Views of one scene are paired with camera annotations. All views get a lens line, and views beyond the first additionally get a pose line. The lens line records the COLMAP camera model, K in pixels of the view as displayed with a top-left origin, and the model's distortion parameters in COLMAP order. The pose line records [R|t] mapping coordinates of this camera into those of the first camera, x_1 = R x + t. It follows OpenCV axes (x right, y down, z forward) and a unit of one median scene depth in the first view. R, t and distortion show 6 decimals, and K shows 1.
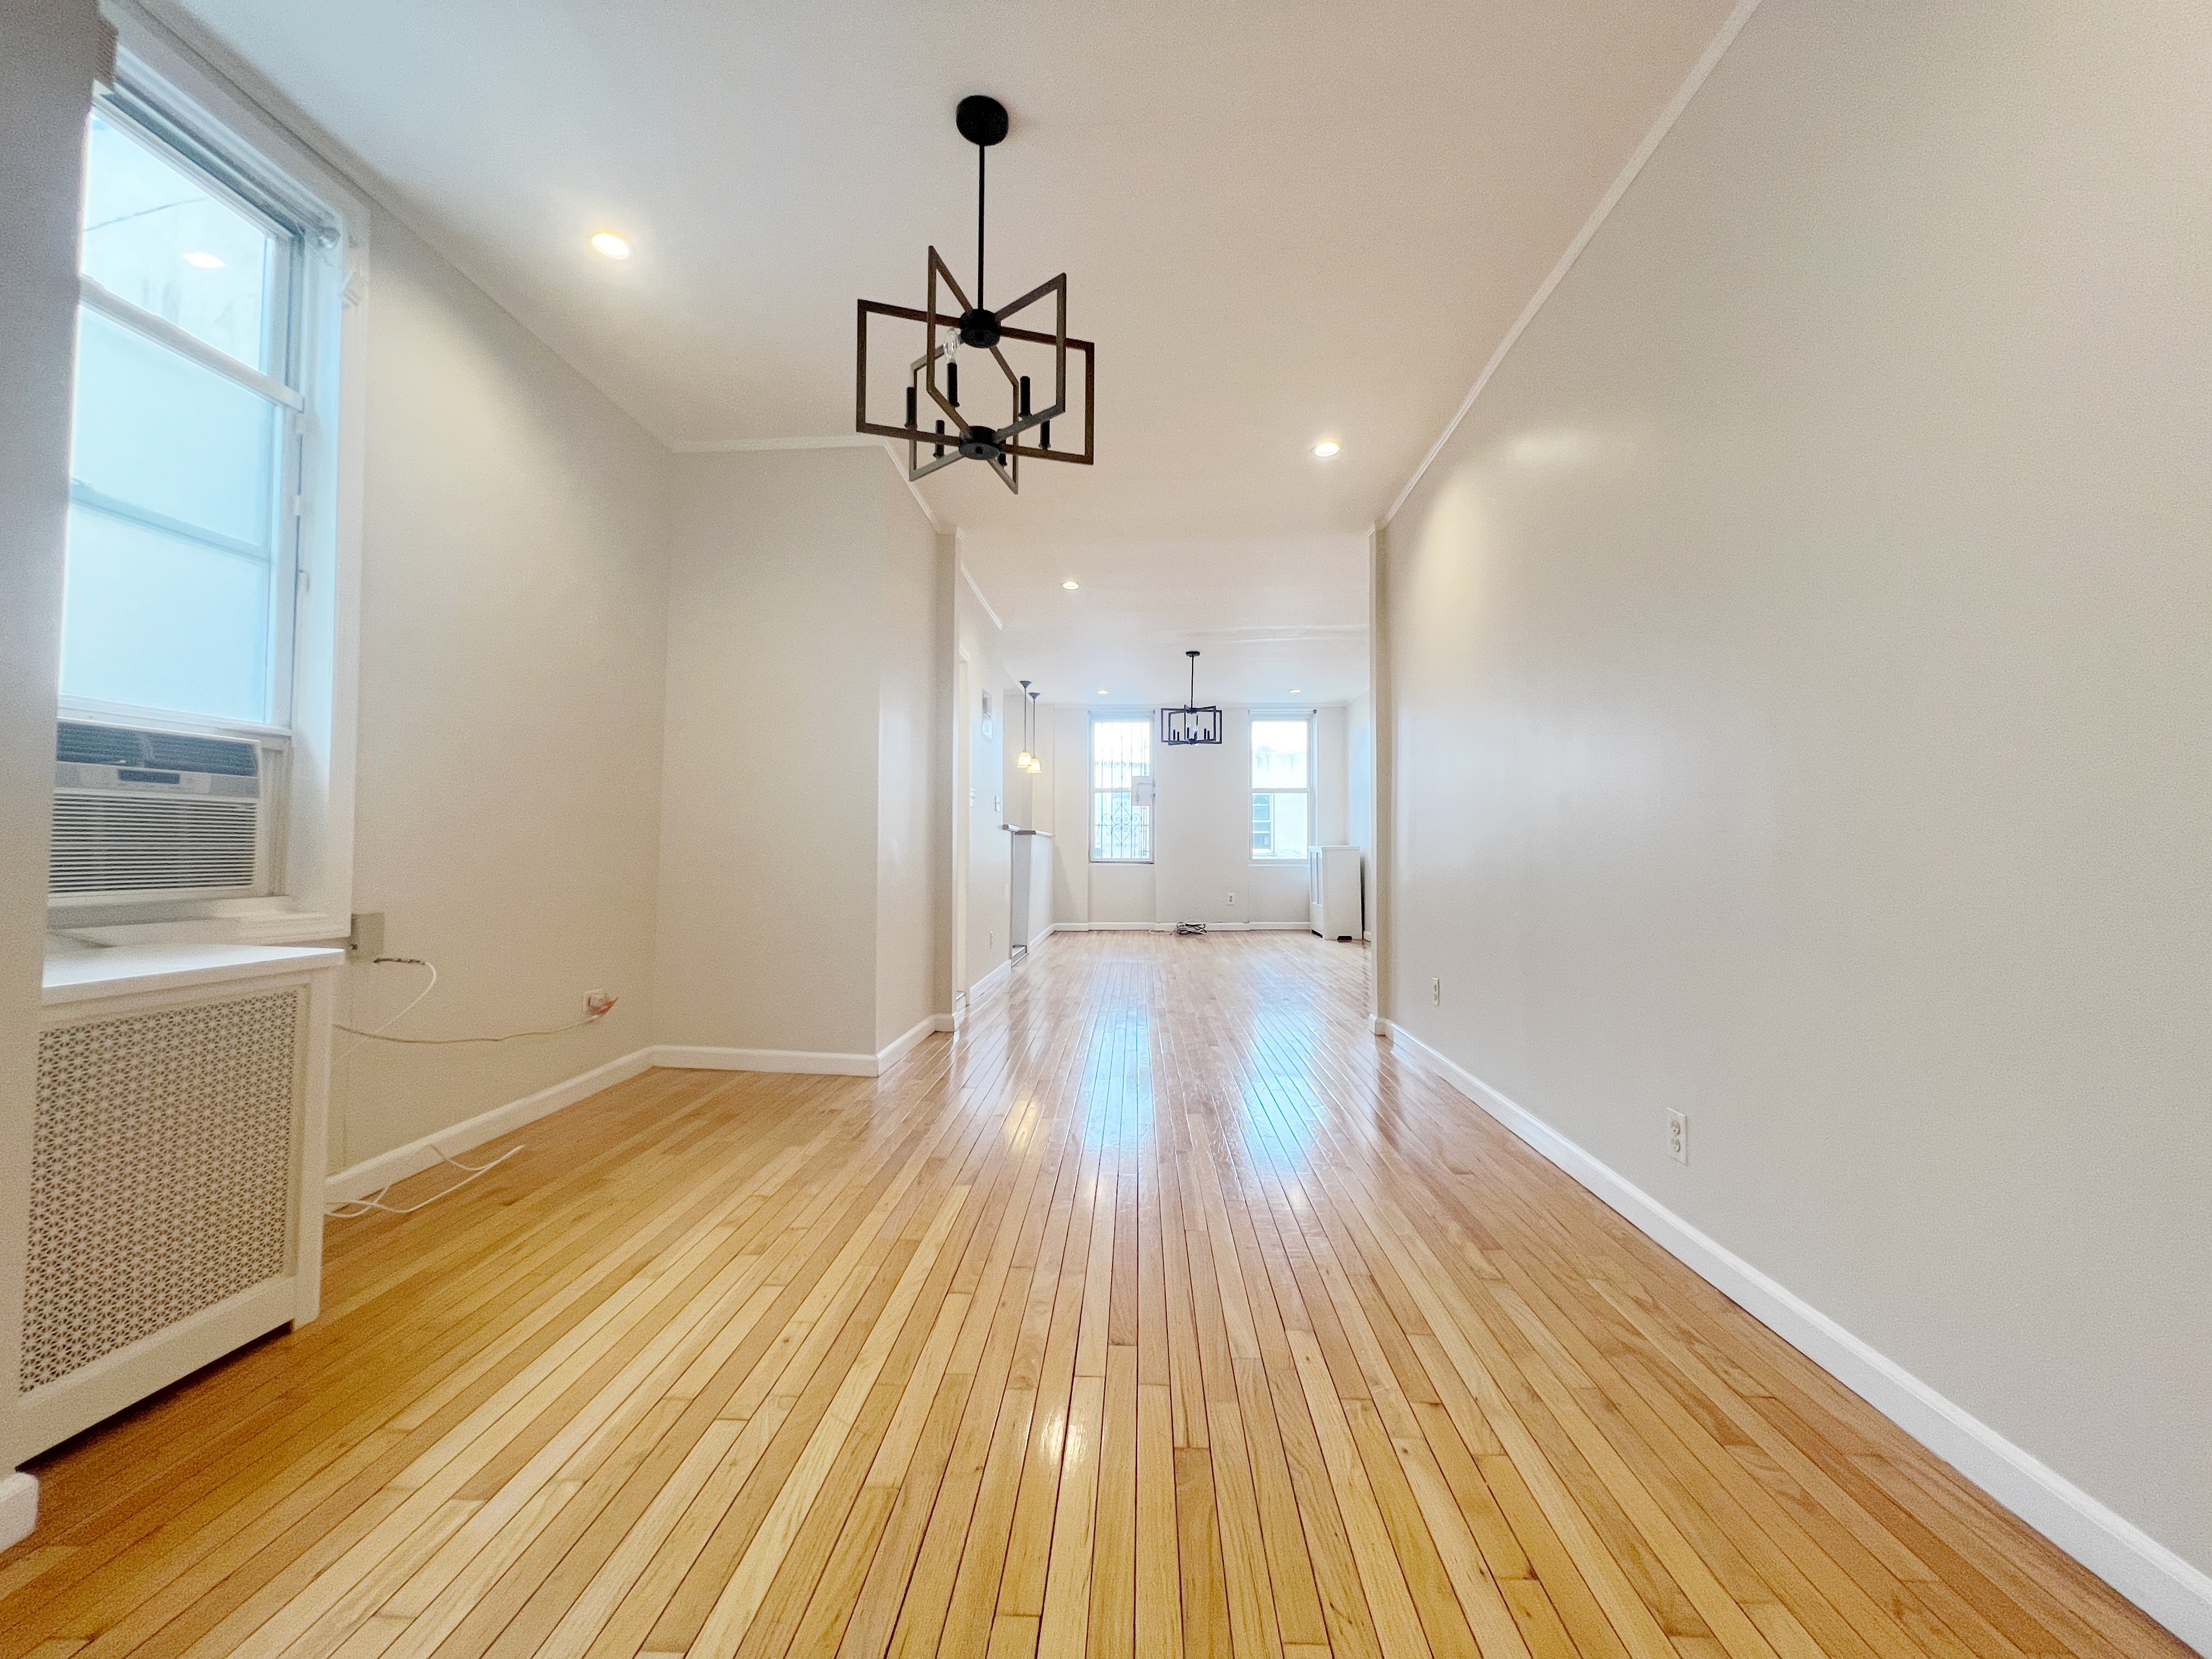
lens RADIAL K [[891.1, 0, 1105.1], [0, 891.1, 825.0], [0, 0, 1]] dist [0.000438, 0.000002]
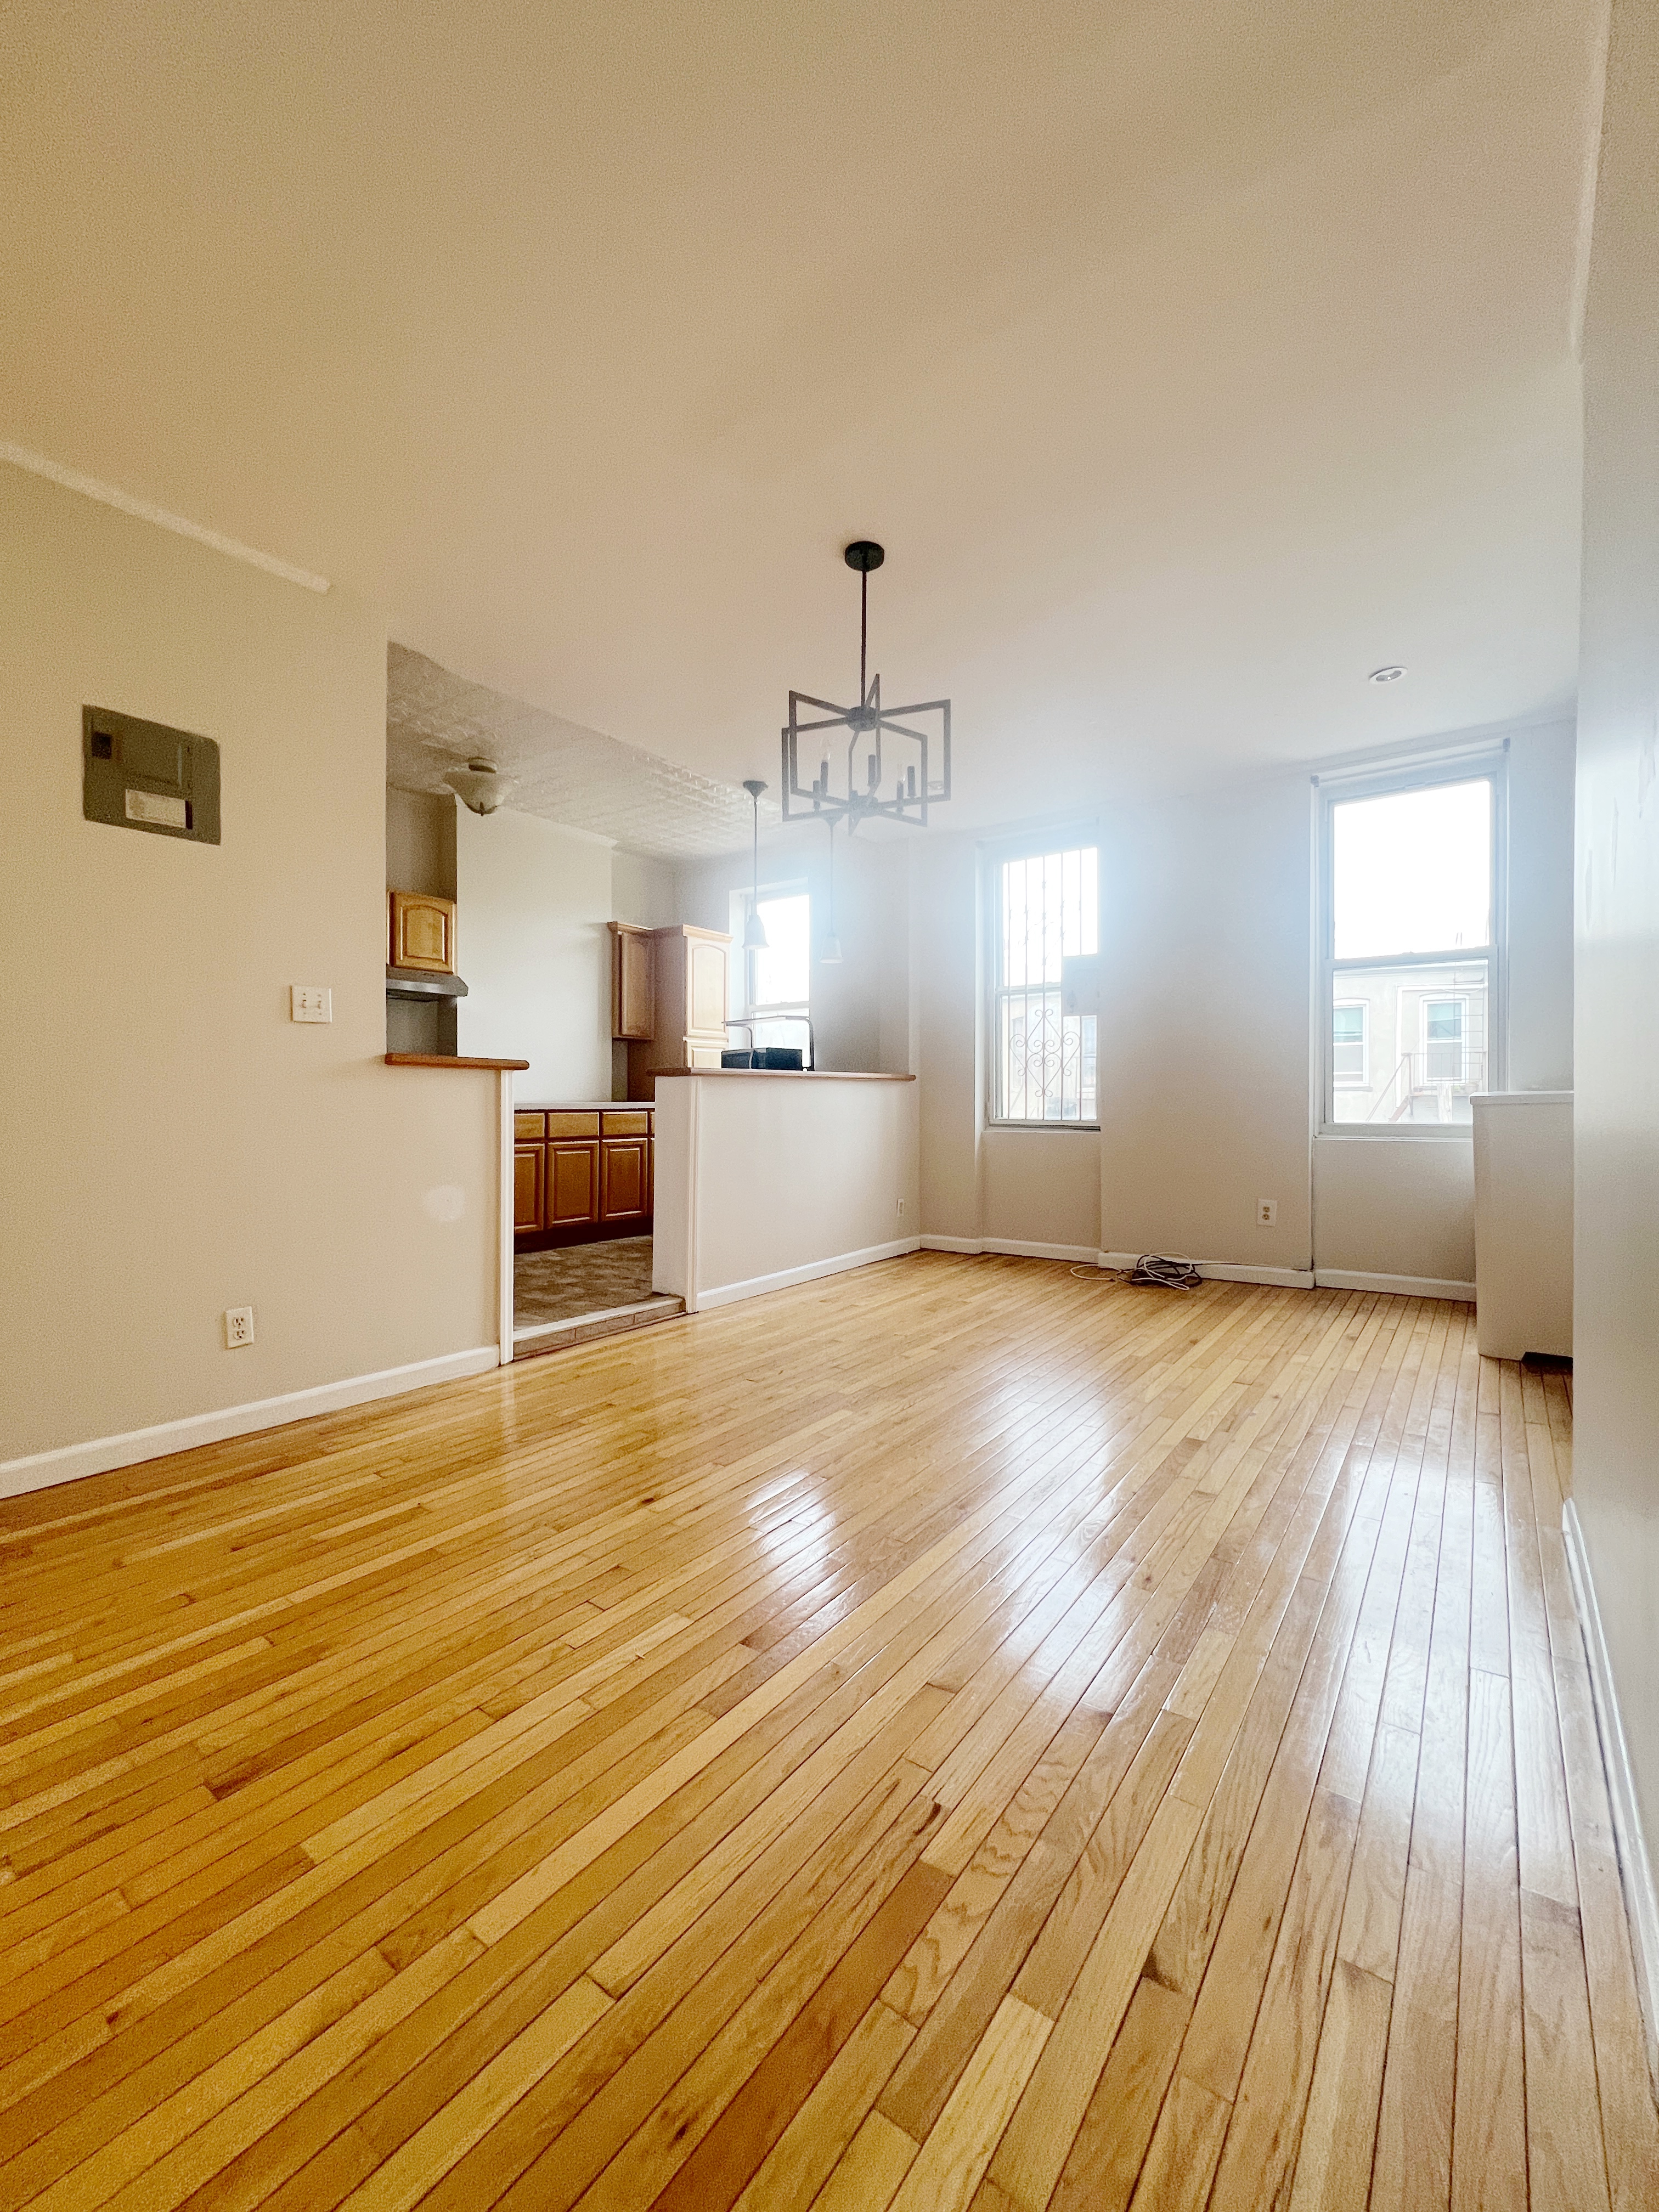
lens RADIAL K [[878.8, 0, 835.9], [0, 878.8, 1104.2], [0, 0, 1]] dist [0.000007, 0.000100]
pose [[0.827273, 0.004347, -0.561784, 0.206804], [0.020873, 0.999042, 0.038468, 0.006522], [0.561413, -0.043550, 0.826389, 0.508524]]
